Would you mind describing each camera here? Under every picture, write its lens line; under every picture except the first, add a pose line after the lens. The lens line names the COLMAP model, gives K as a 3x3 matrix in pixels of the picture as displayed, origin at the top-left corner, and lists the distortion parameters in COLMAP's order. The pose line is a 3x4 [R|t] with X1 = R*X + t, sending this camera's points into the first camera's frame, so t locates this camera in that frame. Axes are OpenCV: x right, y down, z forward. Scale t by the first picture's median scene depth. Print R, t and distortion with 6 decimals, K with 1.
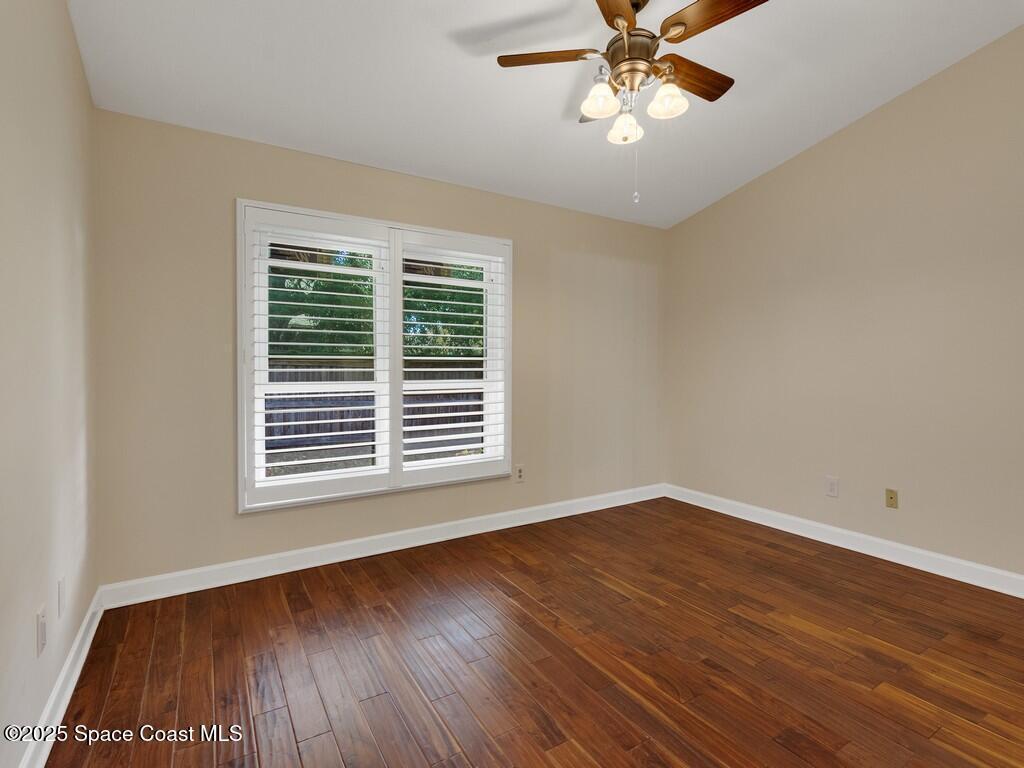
lens RADIAL K [[493.9, 0, 510.7], [0, 493.9, 380.8], [0, 0, 1]] dist [0.000867, 0.001221]
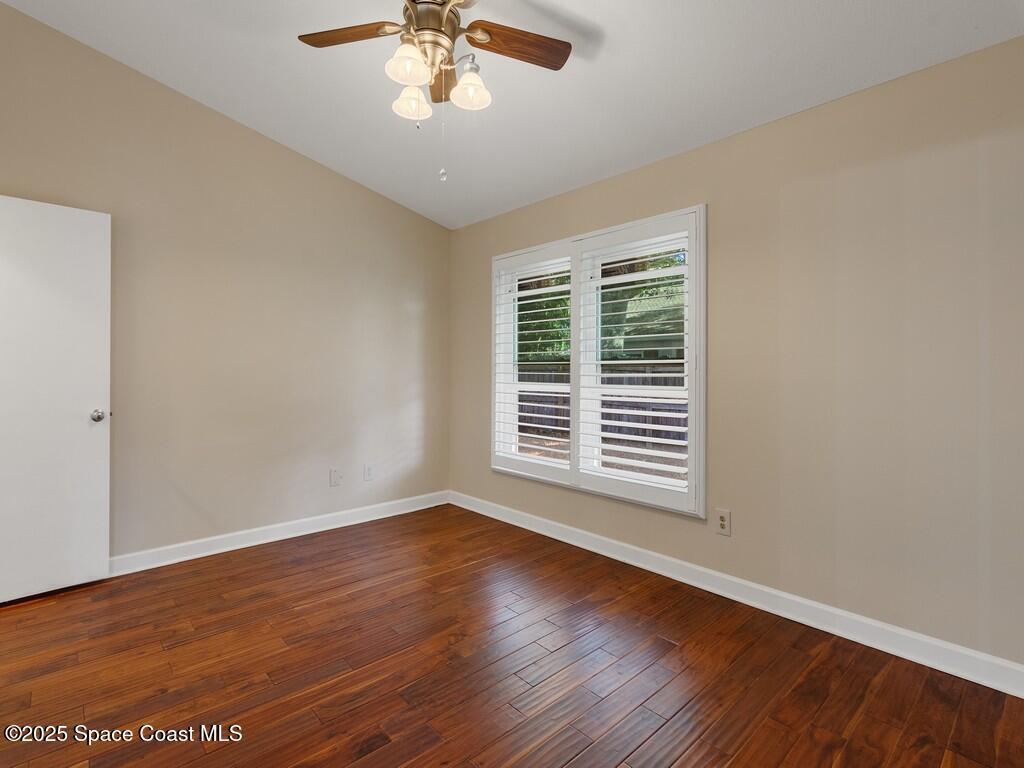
lens RADIAL K [[499.1, 0, 512.2], [0, 499.1, 376.7], [0, 0, 1]] dist [0.001558, 0.000147]
pose [[0.190878, 0.011928, -0.981541, 0.821821], [-0.036500, 0.999321, 0.005046, -0.017162], [0.980935, 0.034863, 0.191183, 0.692319]]
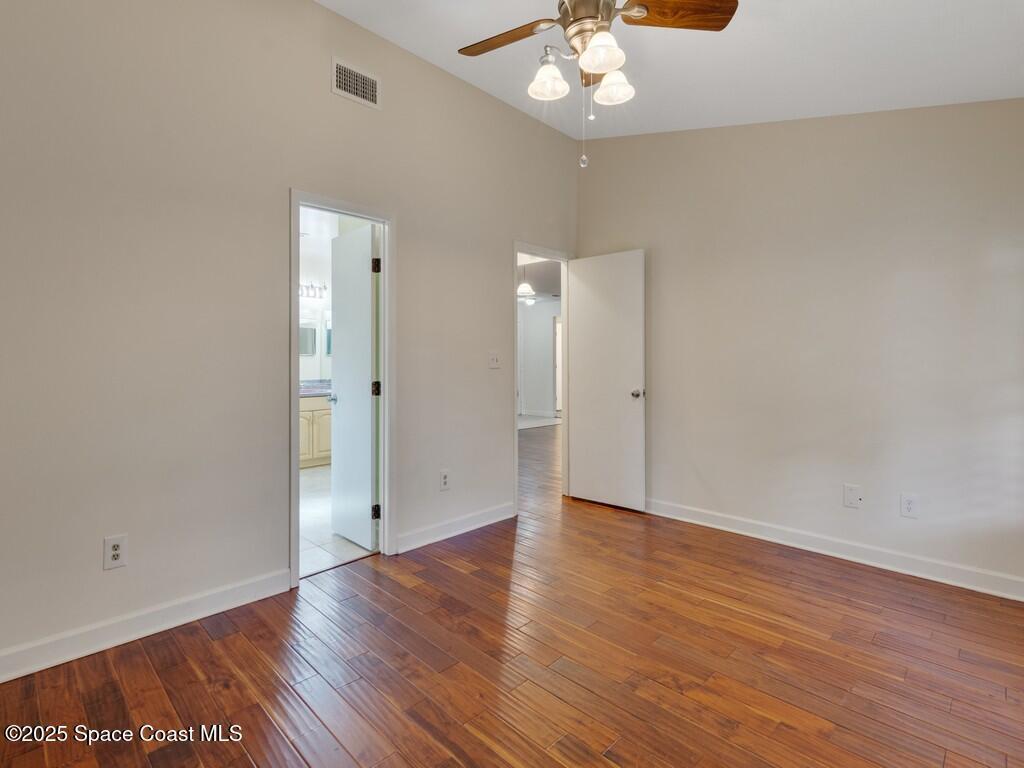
lens RADIAL K [[508.9, 0, 509.9], [0, 508.9, 373.8], [0, 0, 1]] dist [0.000130, -0.014083]
pose [[-0.971051, -0.001984, -0.238865, 0.422974], [-0.017015, 0.998000, 0.060882, -0.039571], [0.238267, 0.063184, -0.969142, 1.307102]]
